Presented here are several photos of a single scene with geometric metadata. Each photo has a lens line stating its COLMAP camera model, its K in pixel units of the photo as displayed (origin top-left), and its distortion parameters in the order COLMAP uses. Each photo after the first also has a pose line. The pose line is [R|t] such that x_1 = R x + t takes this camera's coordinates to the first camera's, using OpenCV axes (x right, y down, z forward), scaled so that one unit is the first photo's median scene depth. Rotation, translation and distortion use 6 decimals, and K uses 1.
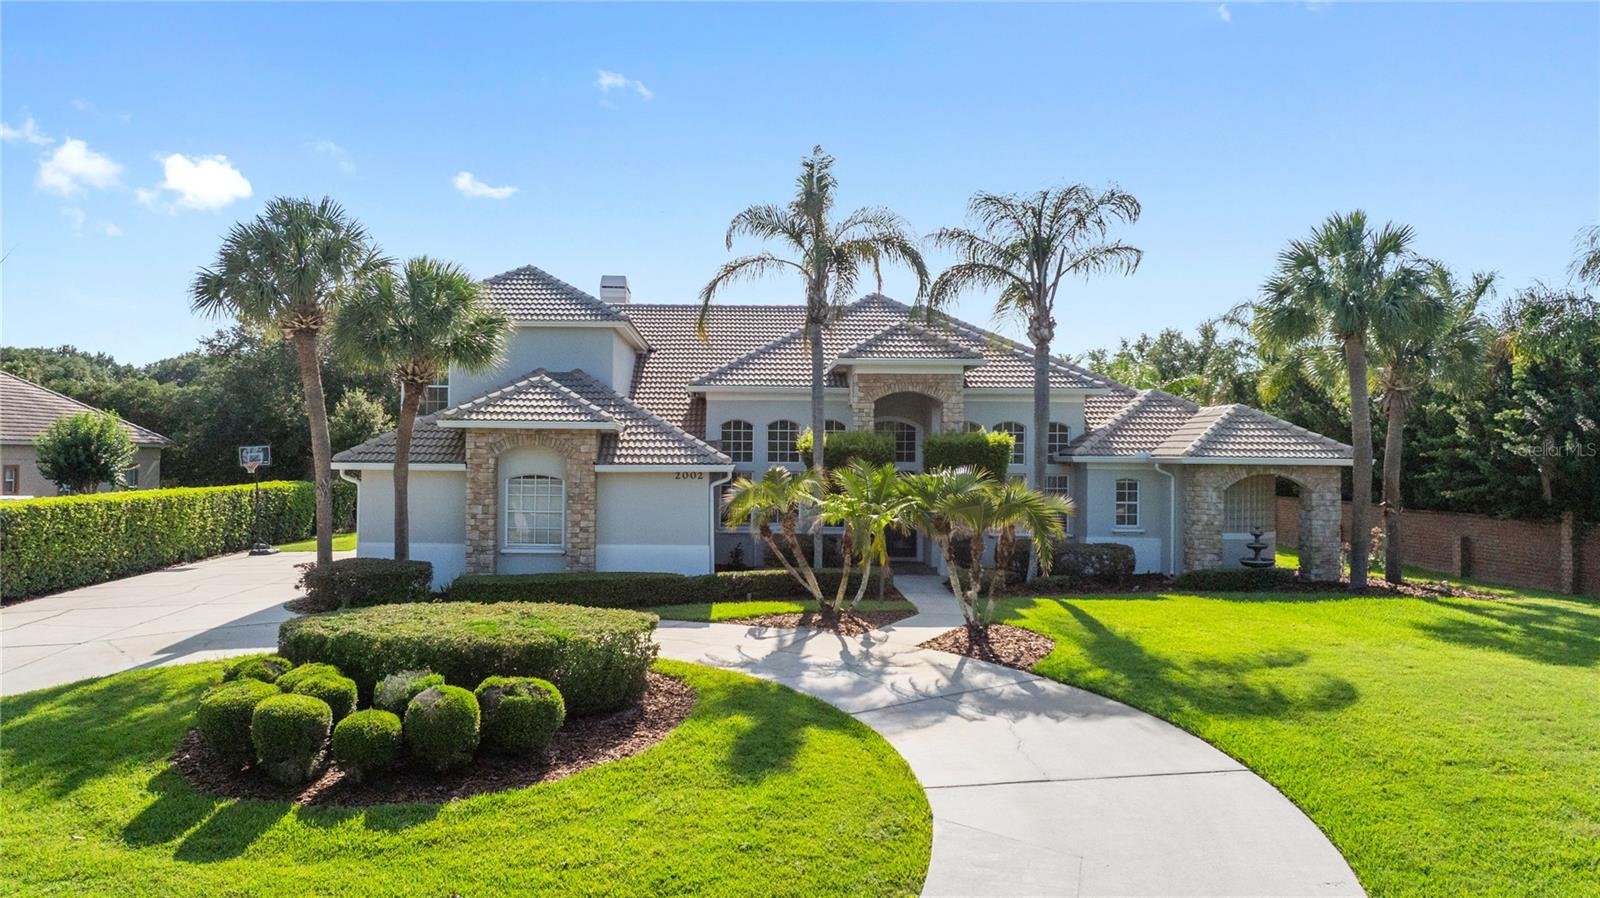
lens RADIAL K [[1124.2, 0, 811.4], [0, 1124.2, 445.1], [0, 0, 1]] dist [-0.019483, 0.000292]
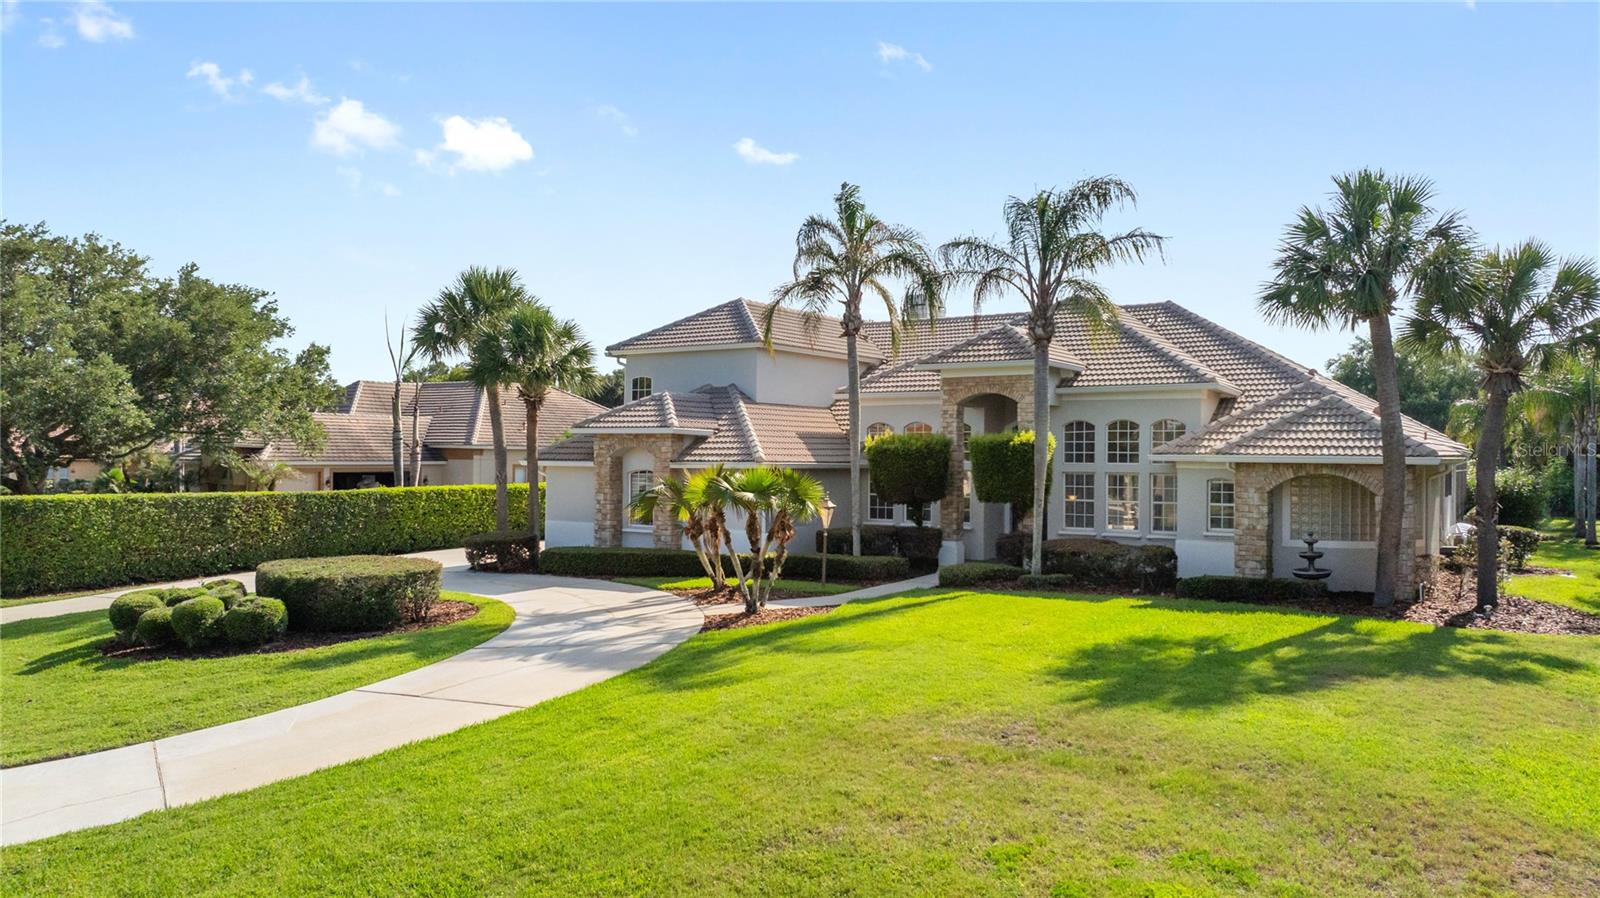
lens RADIAL K [[1134.4, 0, 811.2], [0, 1134.4, 453.8], [0, 0, 1]] dist [-0.003398, 0.000442]
pose [[0.843018, -0.002885, -0.537877, 0.547750], [0.005544, 0.999979, 0.003325, 0.004486], [0.537856, -0.005785, 0.843017, 0.027356]]
